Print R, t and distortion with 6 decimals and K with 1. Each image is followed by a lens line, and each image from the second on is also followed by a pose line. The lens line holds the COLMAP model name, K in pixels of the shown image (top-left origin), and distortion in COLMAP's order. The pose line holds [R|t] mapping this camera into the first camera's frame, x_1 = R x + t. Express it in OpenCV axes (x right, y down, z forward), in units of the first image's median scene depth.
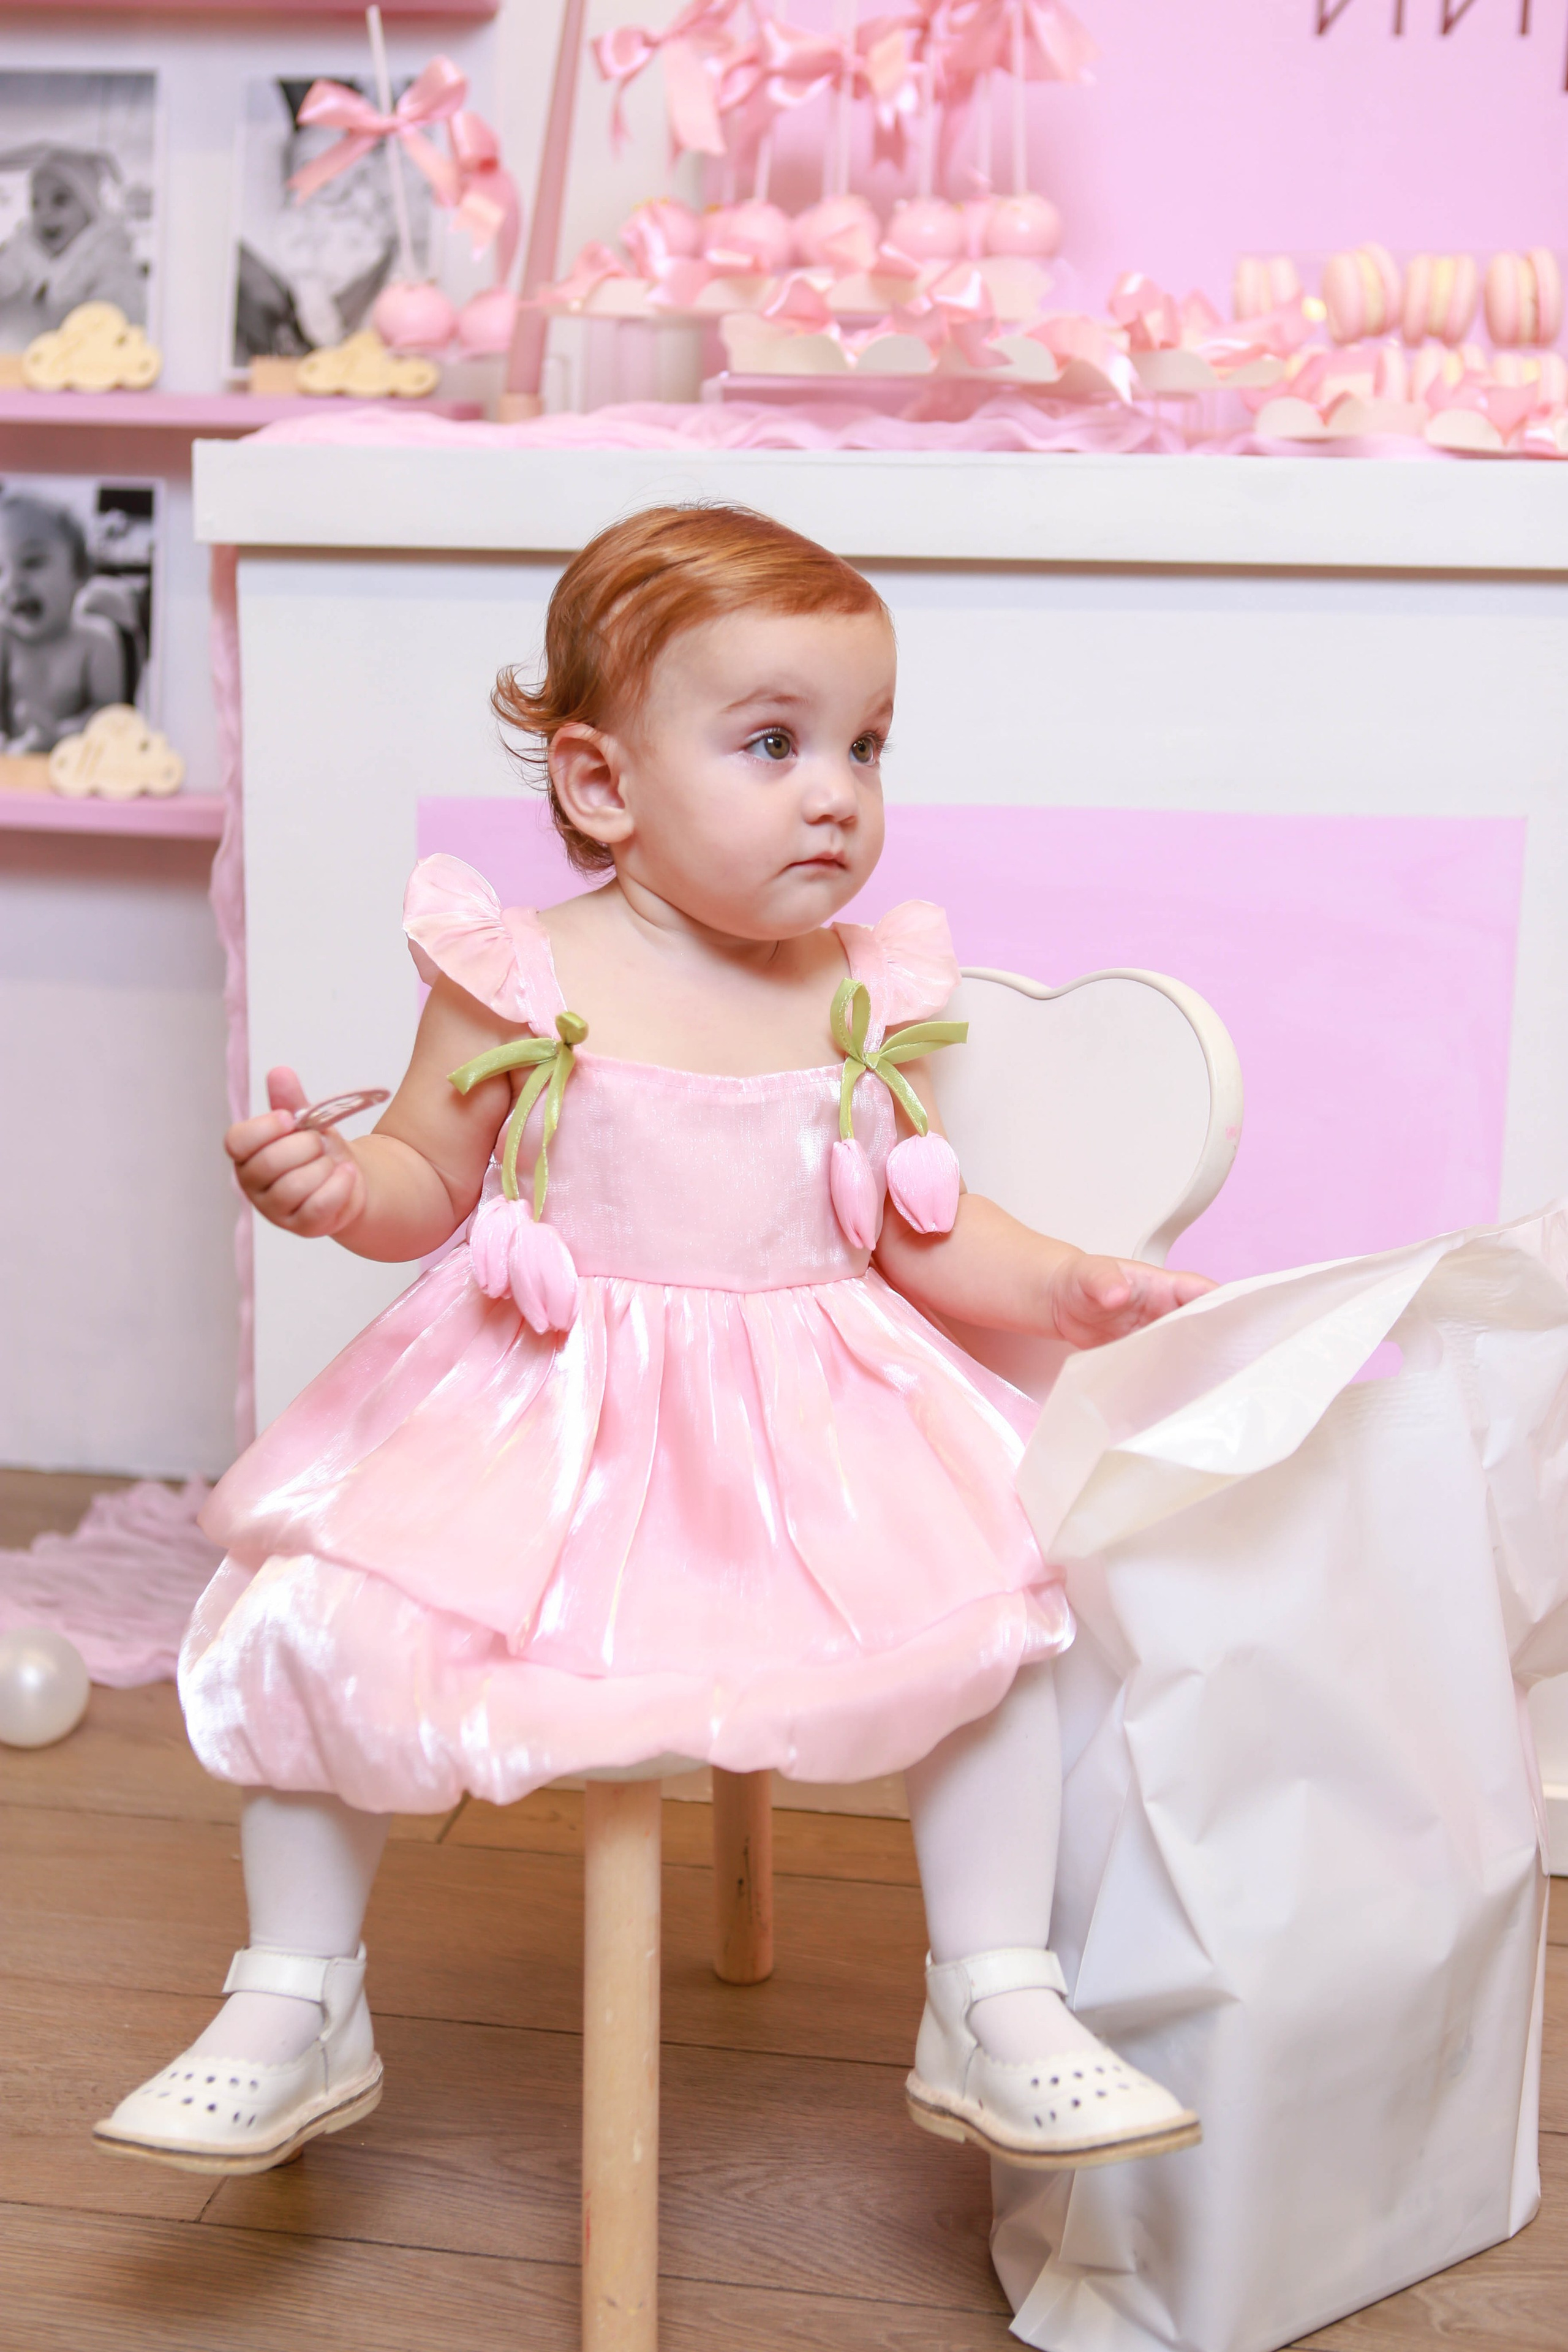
lens RADIAL K [[2992.4, 0, 785.5], [0, 2992.4, 1164.7], [0, 0, 1]] dist [0.035138, 0.000000]
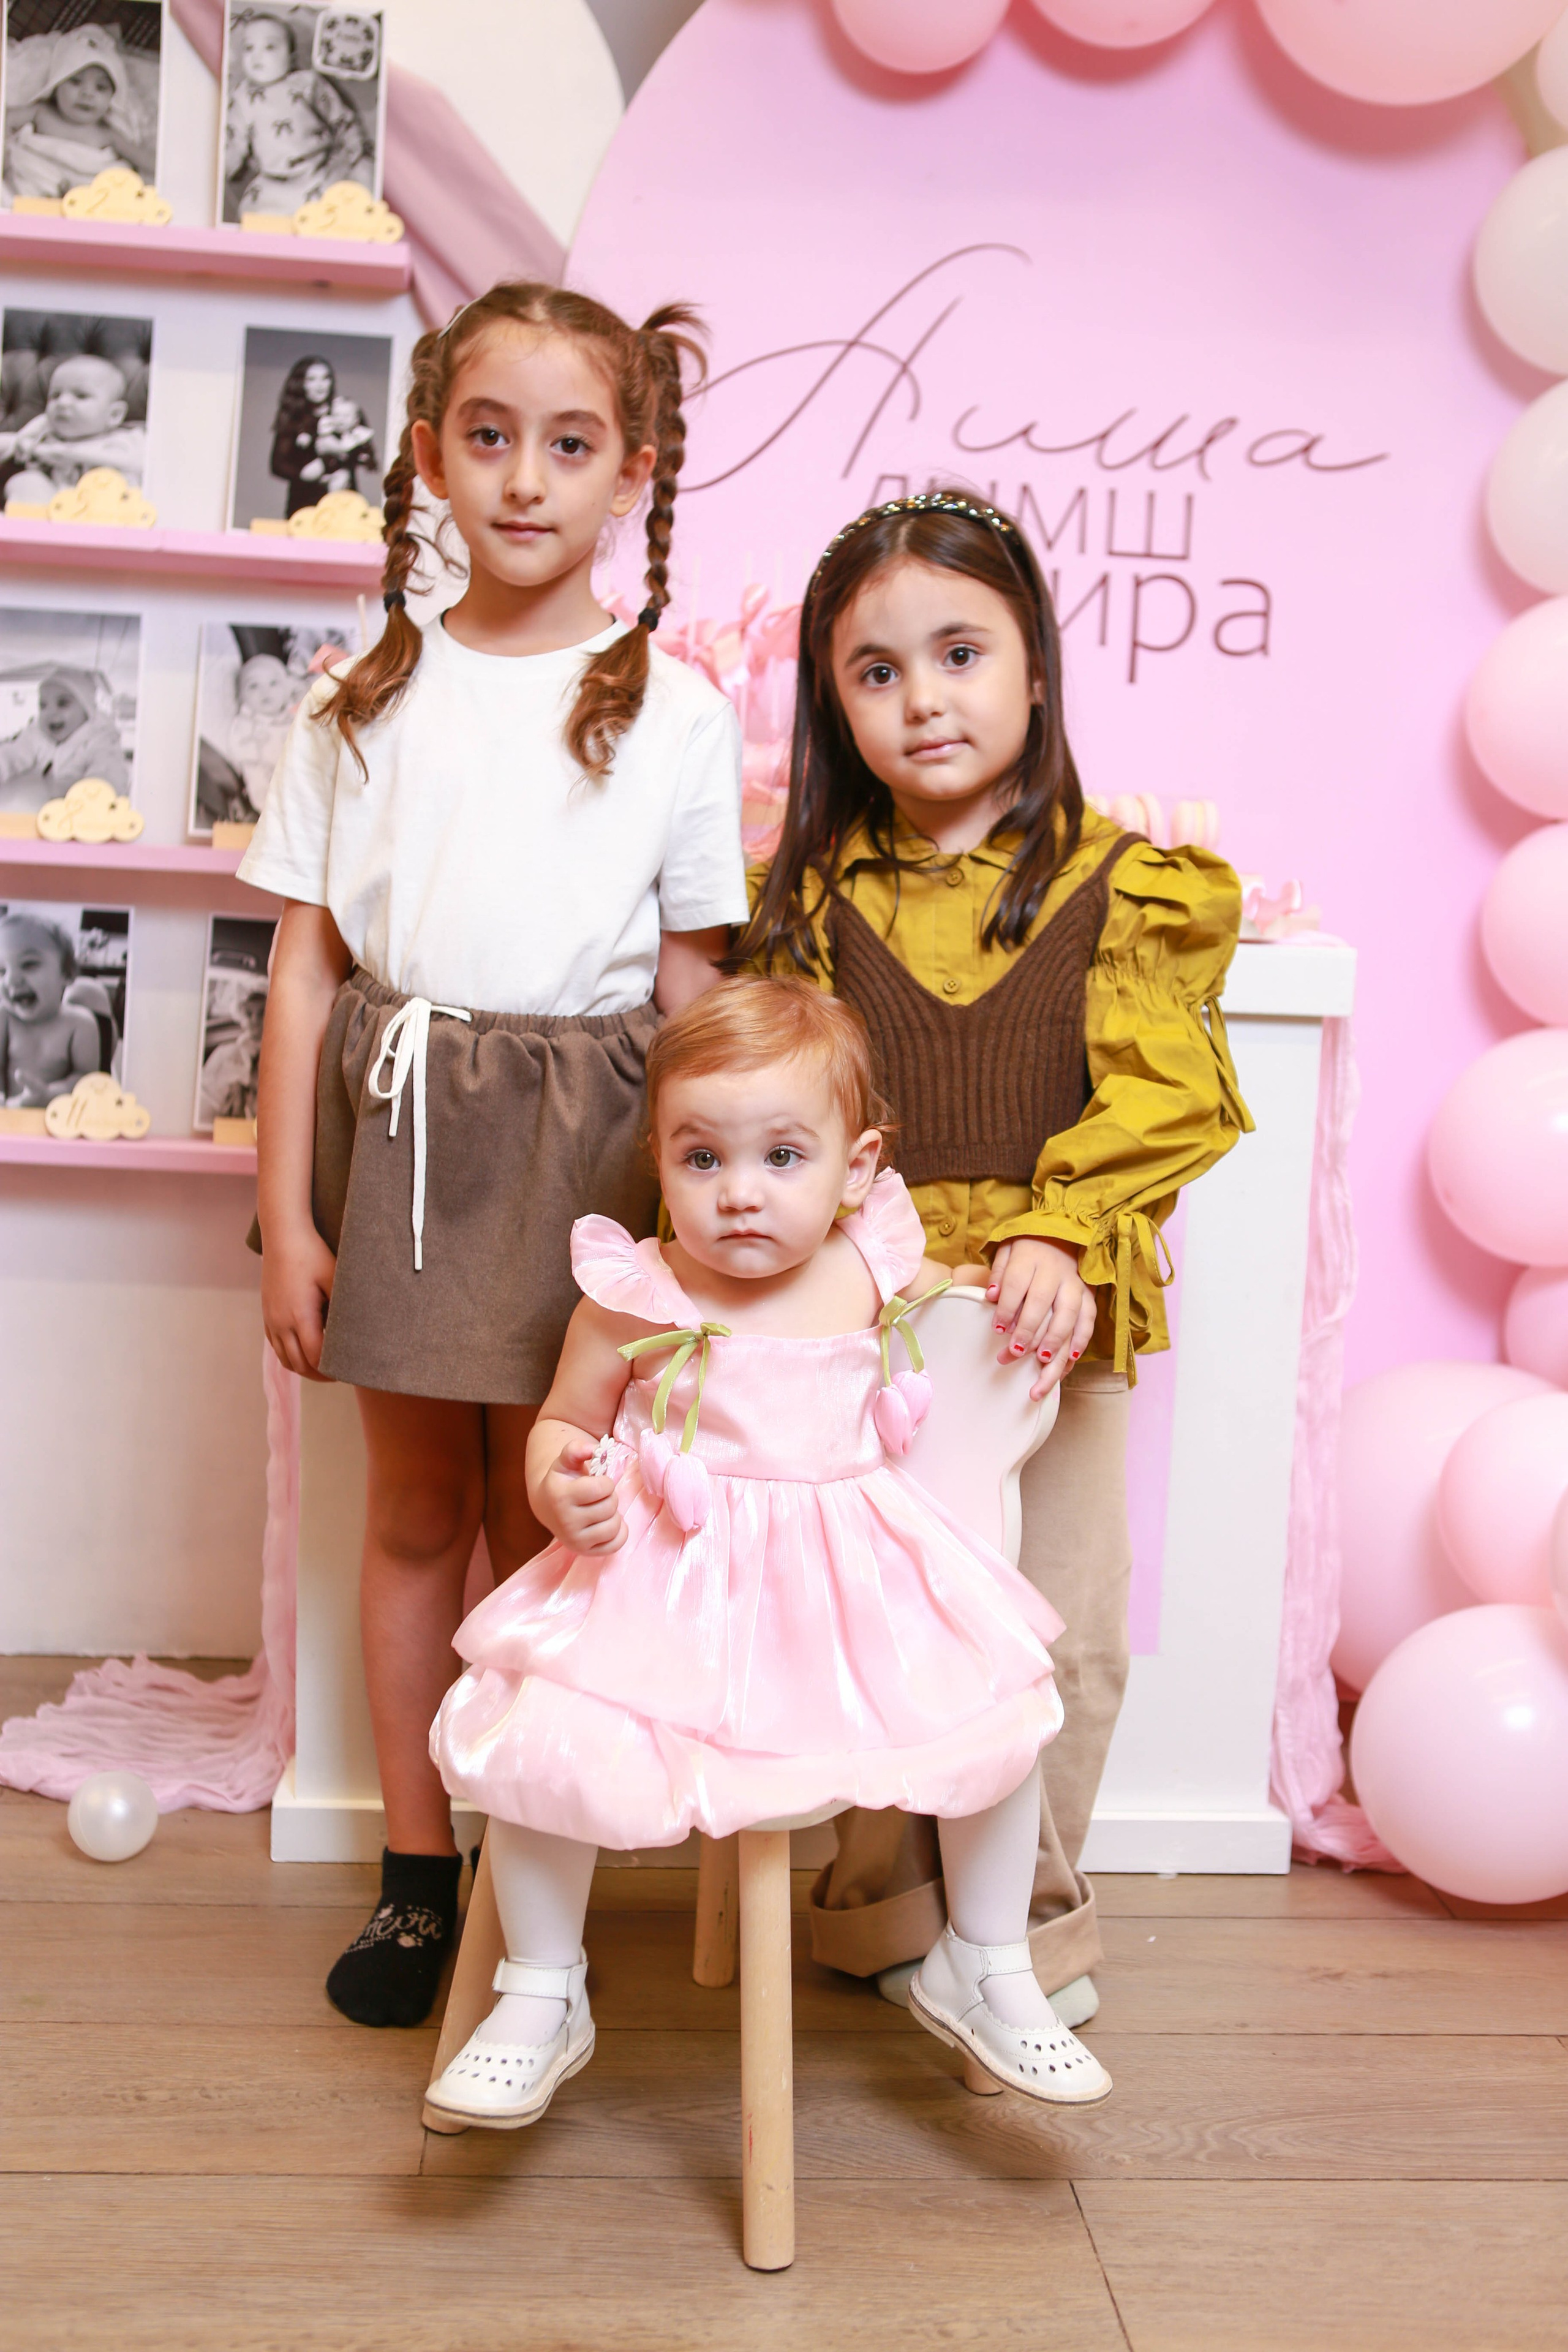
lens RADIAL K [[2403.1, 0, 776.8], [0, 2403.1, 1185.4], [0, 0, 1]] dist [-0.023753, 0.000000]
pose [[0.972364, -0.006548, 0.233378, -0.182405], [0.025838, 0.996485, -0.079693, -0.010277], [-0.232036, 0.083521, 0.969115, -0.101190]]
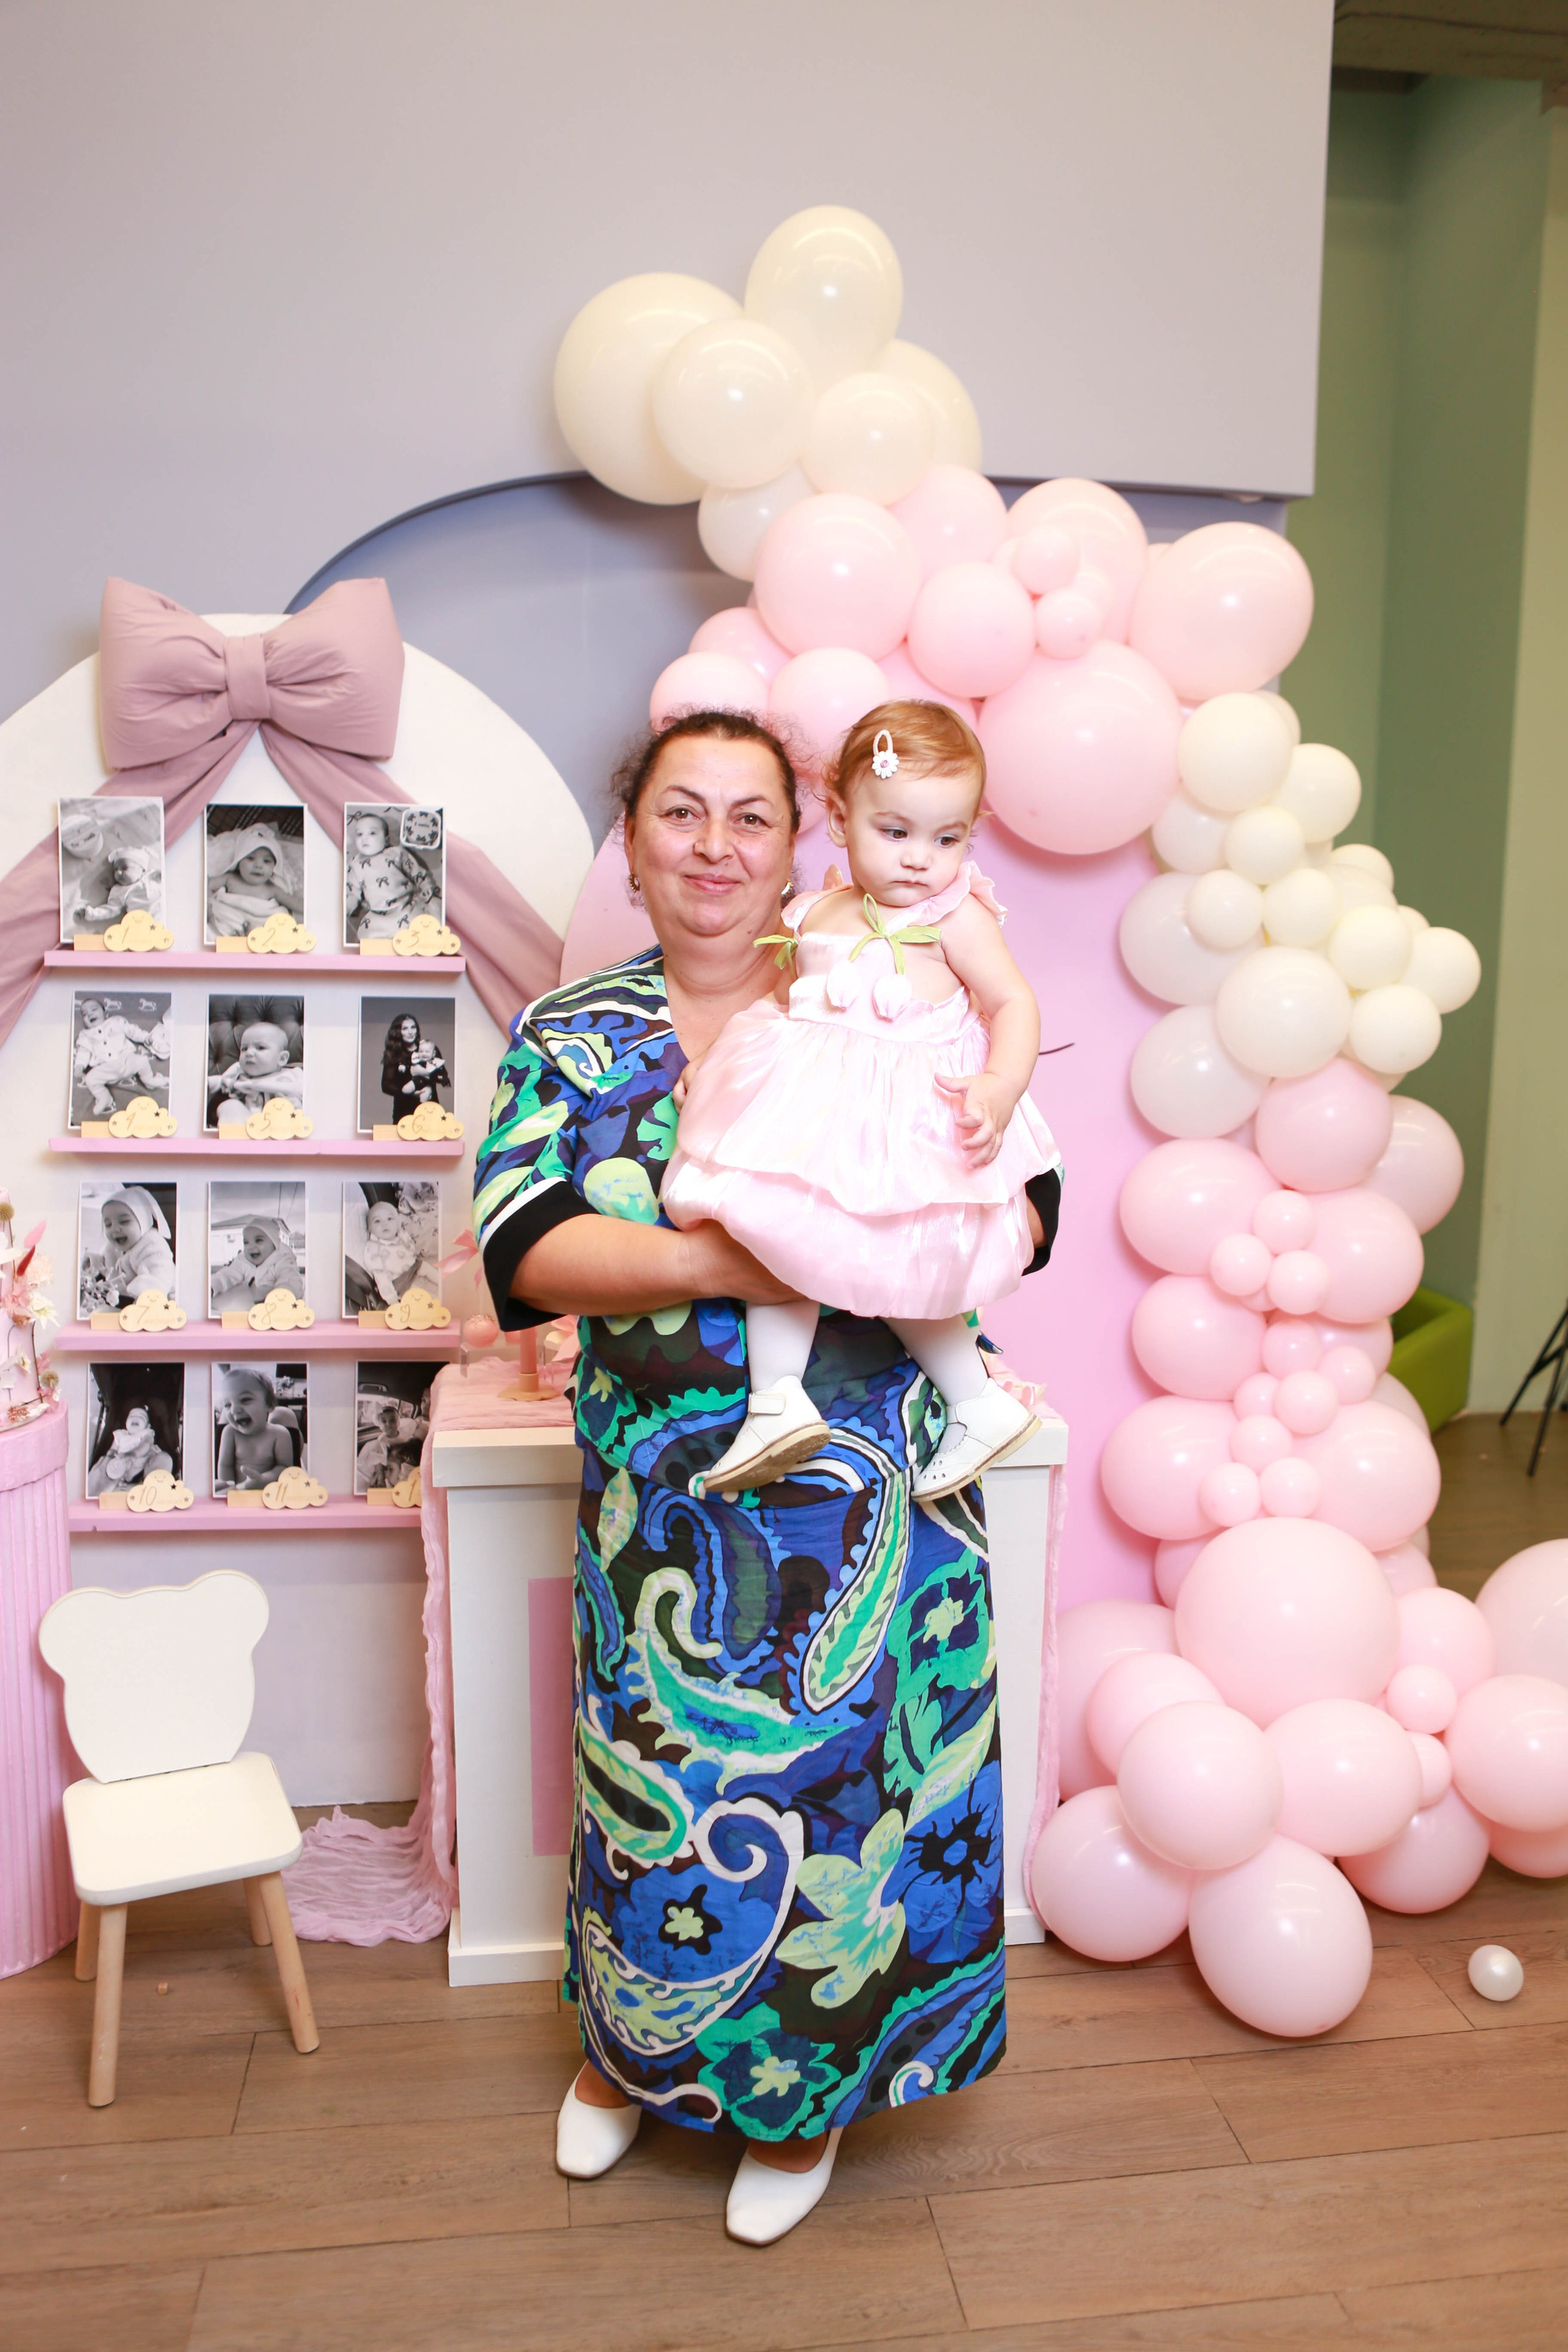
lens RADIAL K [[1742.6, 0, 769.2], [0, 1742.6, 1170.6], [0, 0, 1]] dist [-0.084808, 0.043820]
pose [[0.953870, -0.054143, 0.295299, -0.256639], [0.070106, 0.996580, -0.043732, -0.291625], [-0.291921, 0.062417, 0.954404, -0.296880]]
